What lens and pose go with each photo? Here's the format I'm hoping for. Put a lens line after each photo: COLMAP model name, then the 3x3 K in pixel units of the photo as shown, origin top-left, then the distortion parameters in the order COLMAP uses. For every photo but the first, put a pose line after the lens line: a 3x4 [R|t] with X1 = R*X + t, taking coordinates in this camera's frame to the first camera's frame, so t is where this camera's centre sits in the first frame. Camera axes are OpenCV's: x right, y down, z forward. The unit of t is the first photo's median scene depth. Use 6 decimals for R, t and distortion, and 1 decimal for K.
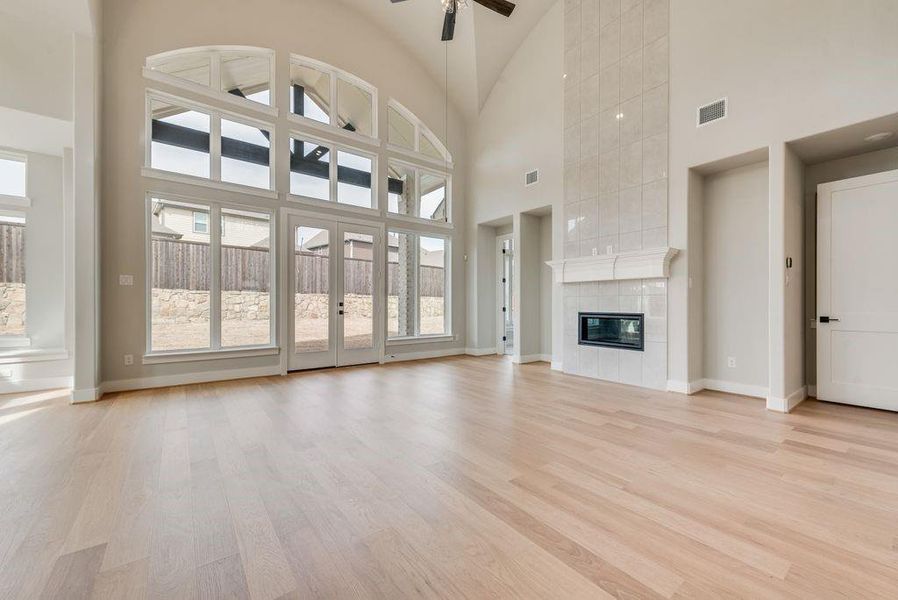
lens RADIAL K [[354.9, 0, 445.5], [0, 354.9, 305.0], [0, 0, 1]] dist [0.009934, -0.000783]
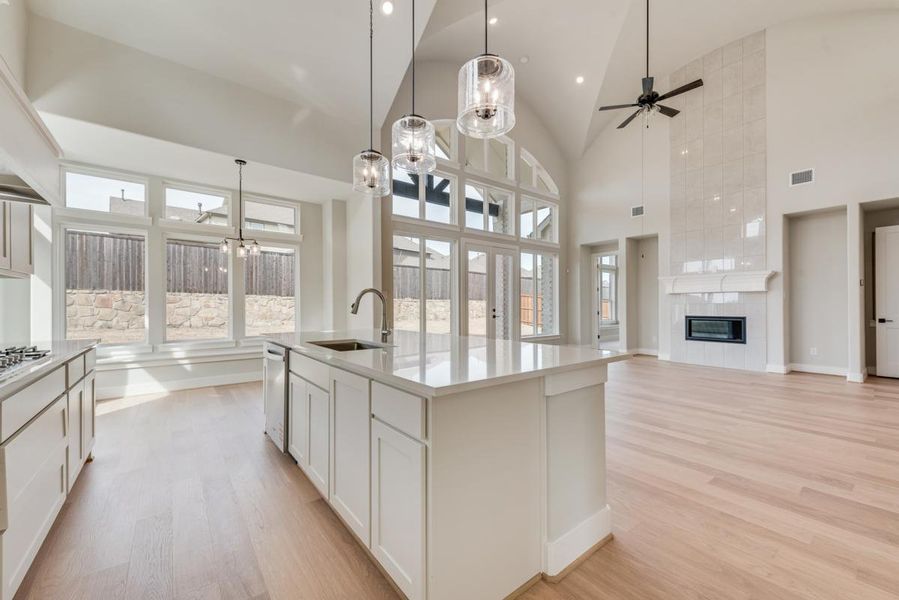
lens RADIAL K [[355.3, 0, 446.9], [0, 355.3, 304.4], [0, 0, 1]] dist [0.009934, -0.000783]
pose [[0.999840, -0.004224, 0.017356, -0.482482], [0.004340, 0.999969, -0.006643, -0.015018], [-0.017328, 0.006717, 0.999827, -0.283138]]
